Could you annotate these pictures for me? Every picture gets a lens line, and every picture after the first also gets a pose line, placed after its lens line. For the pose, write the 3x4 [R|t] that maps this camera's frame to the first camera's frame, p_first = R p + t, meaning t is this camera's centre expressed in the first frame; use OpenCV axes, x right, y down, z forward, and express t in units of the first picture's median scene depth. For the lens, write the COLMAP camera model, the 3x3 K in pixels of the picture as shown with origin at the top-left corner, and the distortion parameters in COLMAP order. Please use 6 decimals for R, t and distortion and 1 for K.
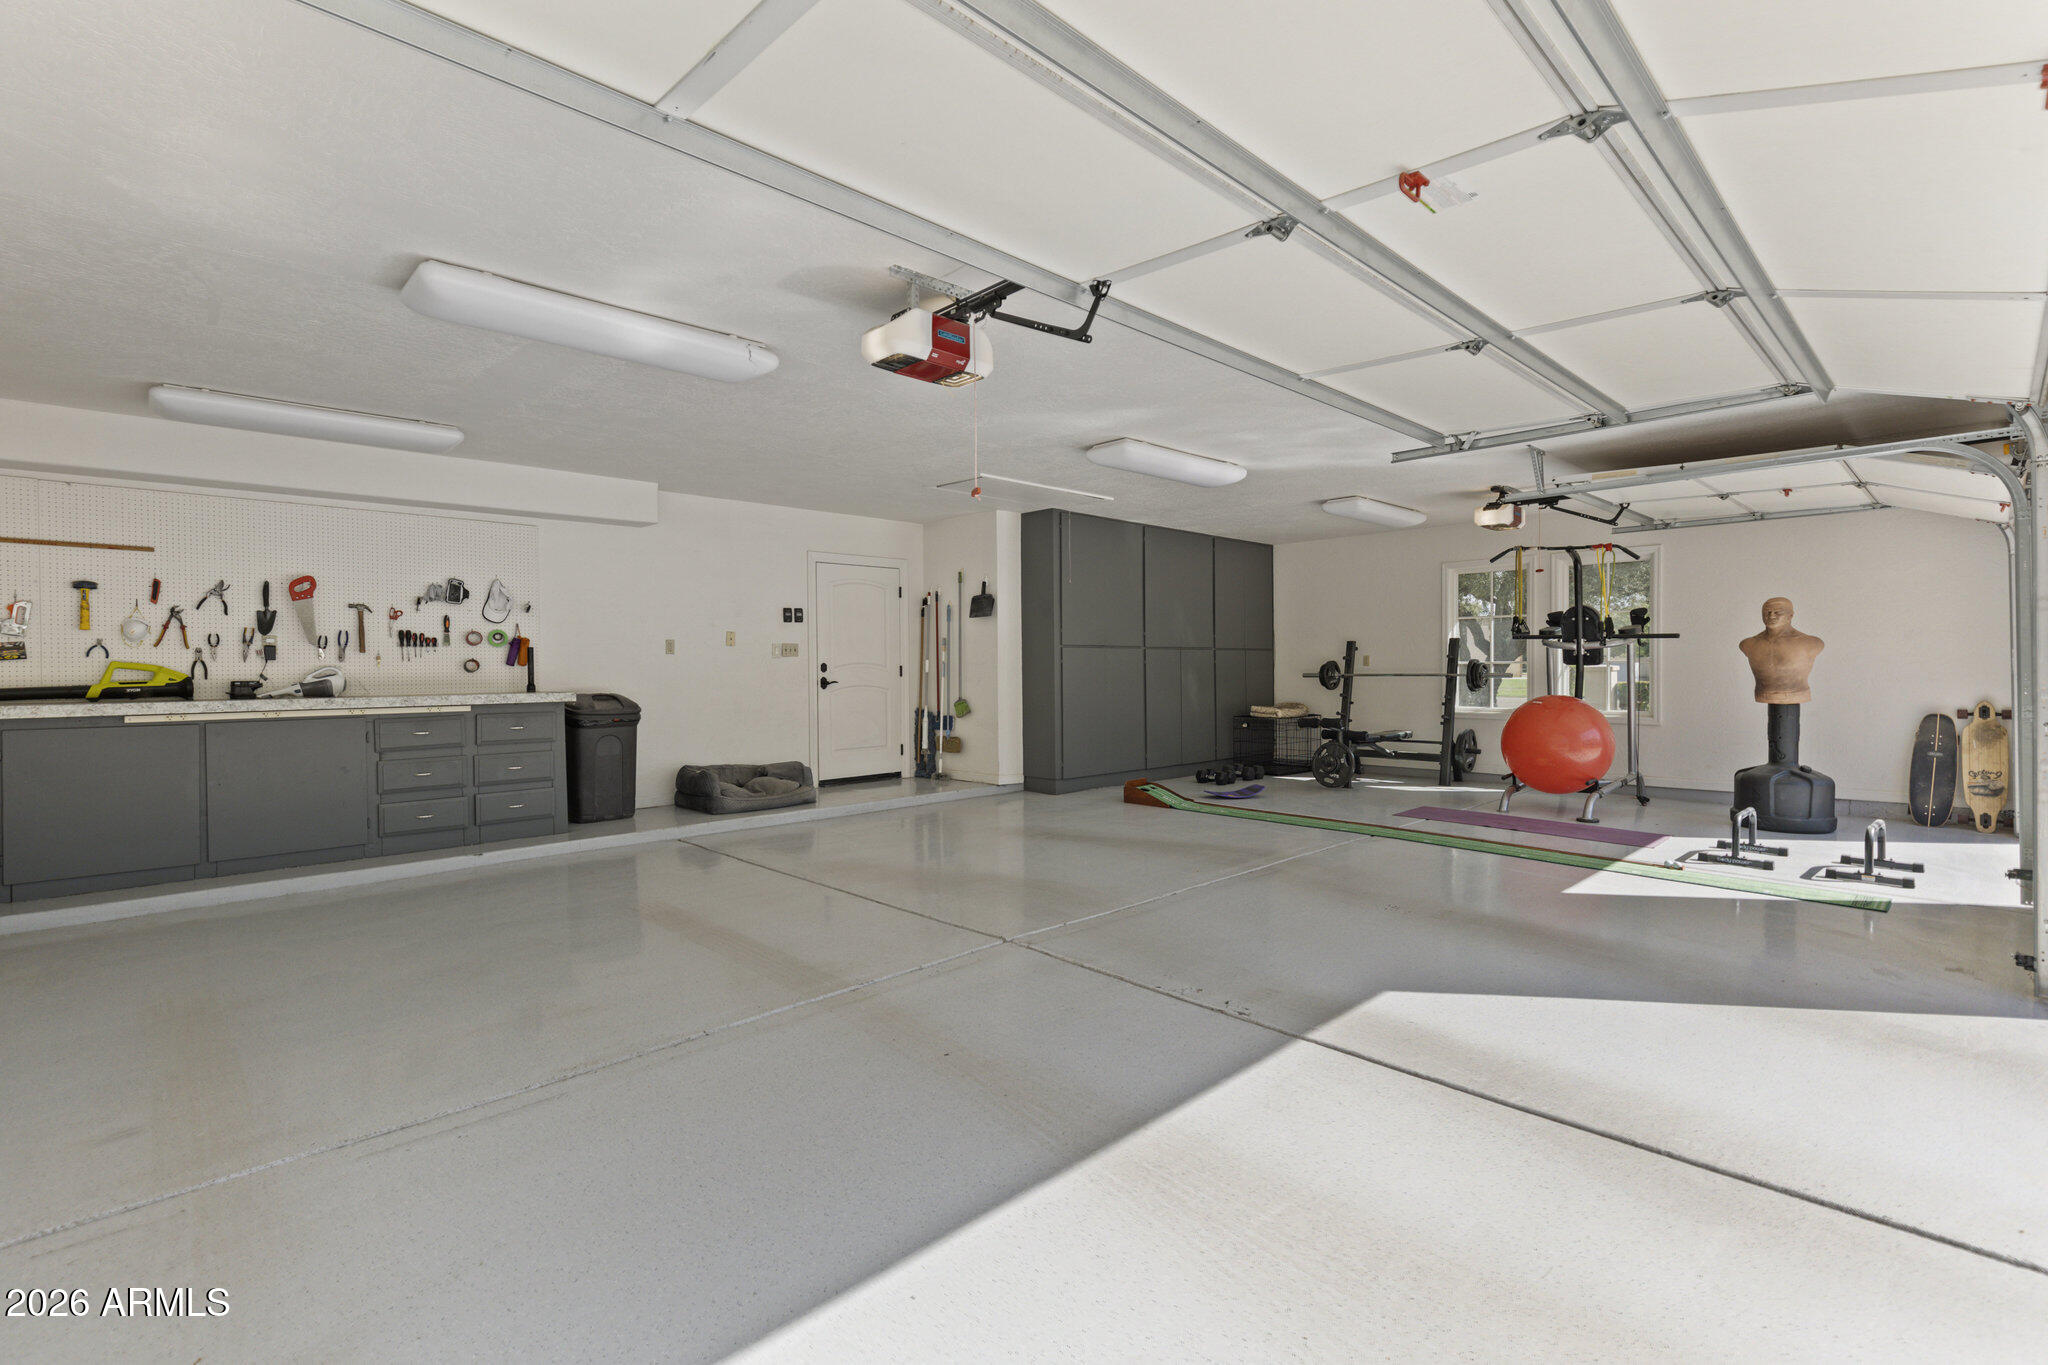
lens RADIAL K [[933.0, 0, 1021.6], [0, 933.0, 675.4], [0, 0, 1]] dist [0.002834, 0.000837]
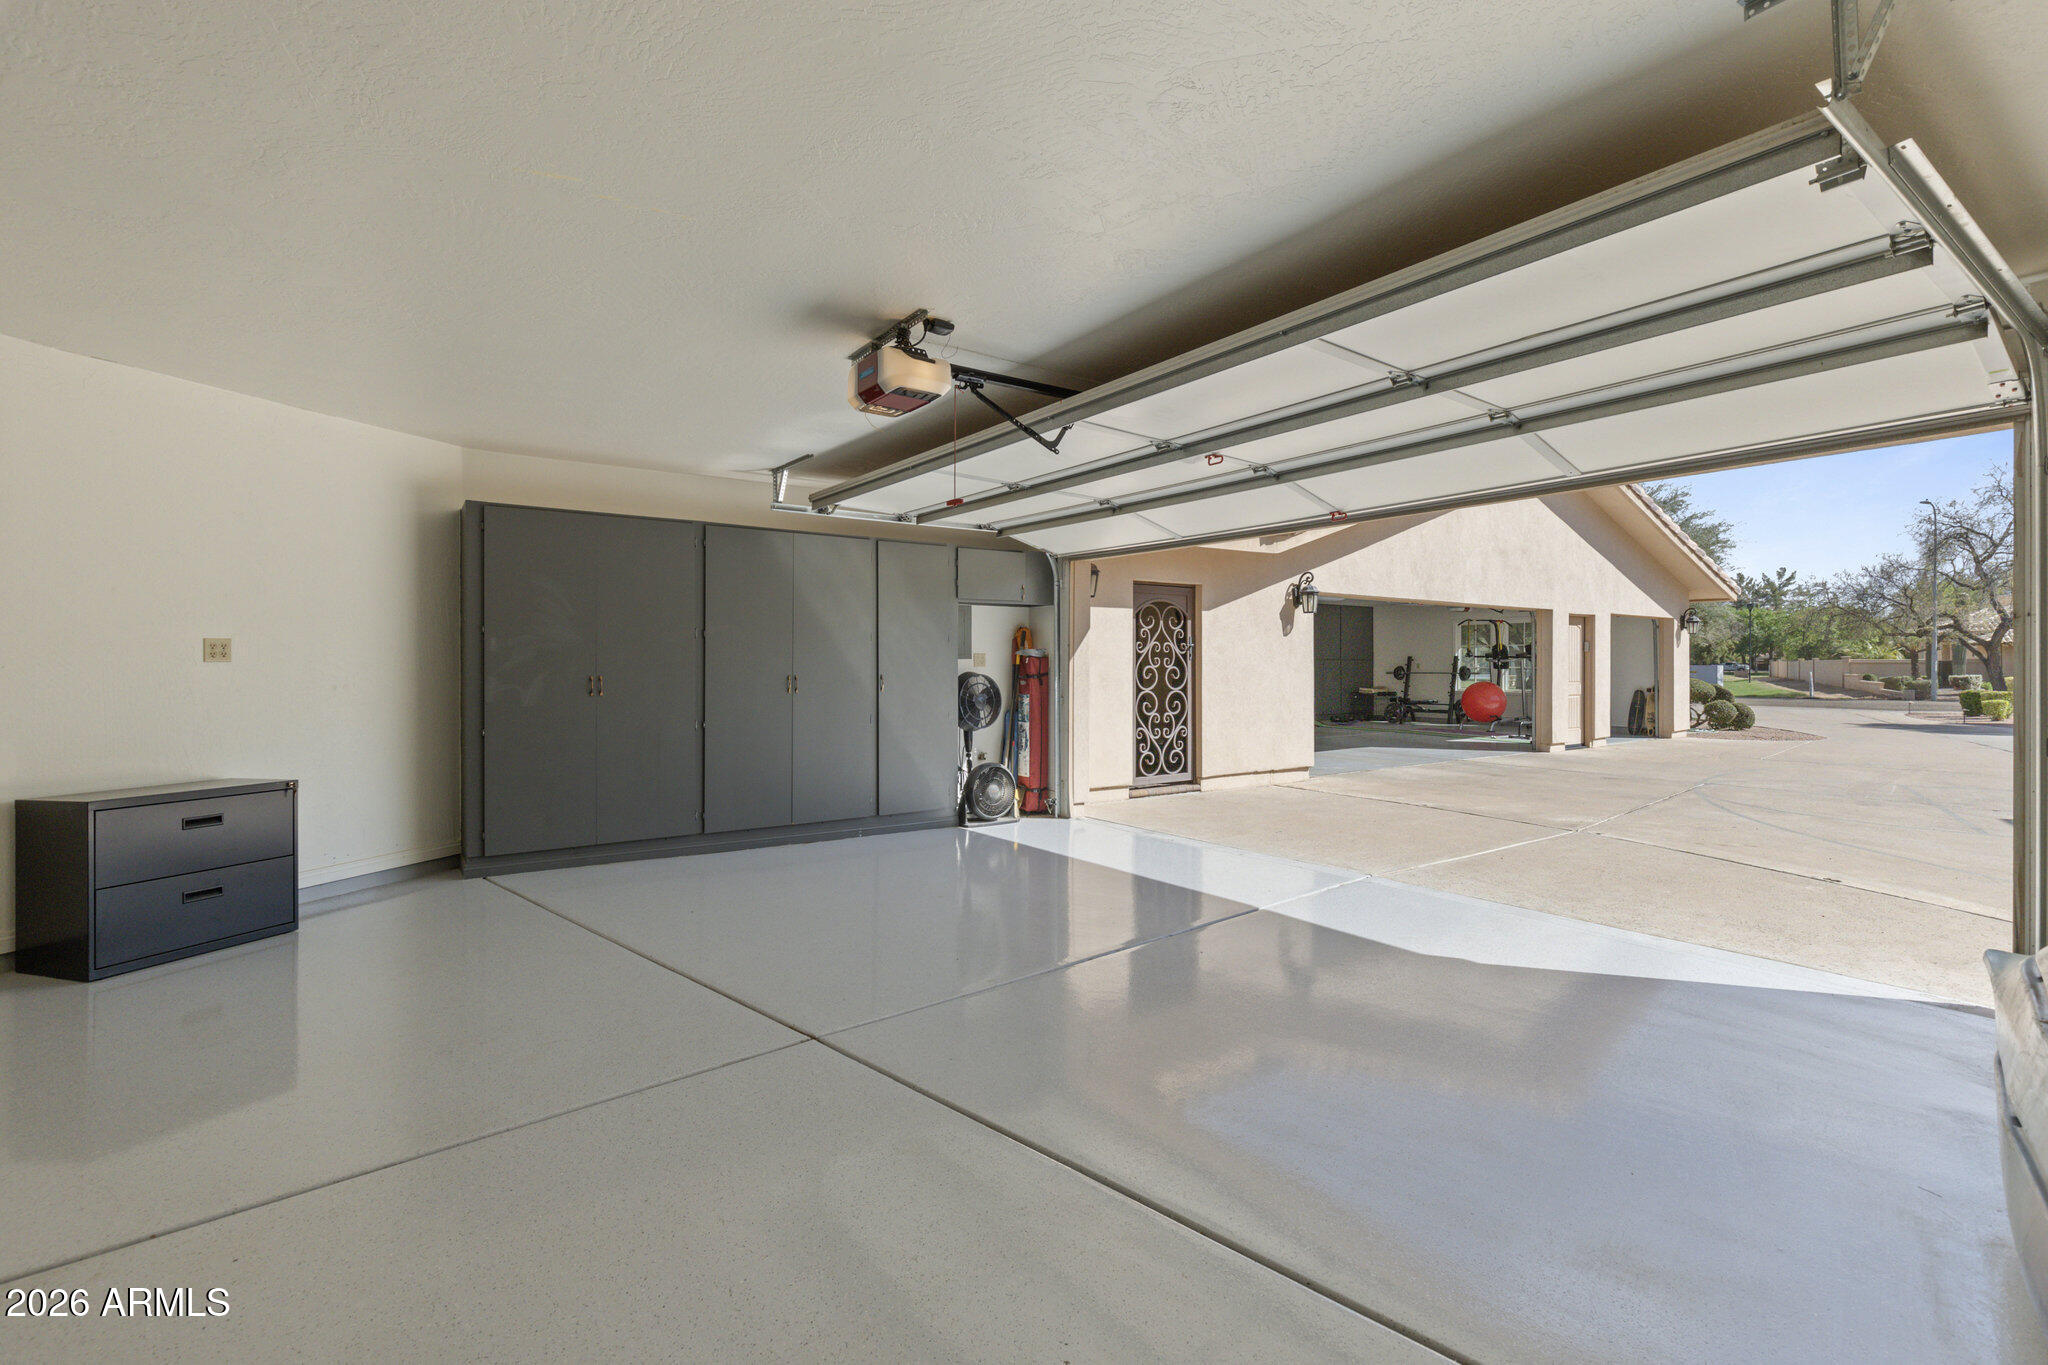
lens RADIAL K [[933.0, 0, 1027.0], [0, 933.0, 674.3], [0, 0, 1]] dist [0.002834, 0.000837]
pose [[0.988122, 0.007515, -0.153489, -0.169677], [-0.007108, 0.999970, 0.003200, 0.002214], [0.153508, -0.002071, 0.988145, -1.198780]]
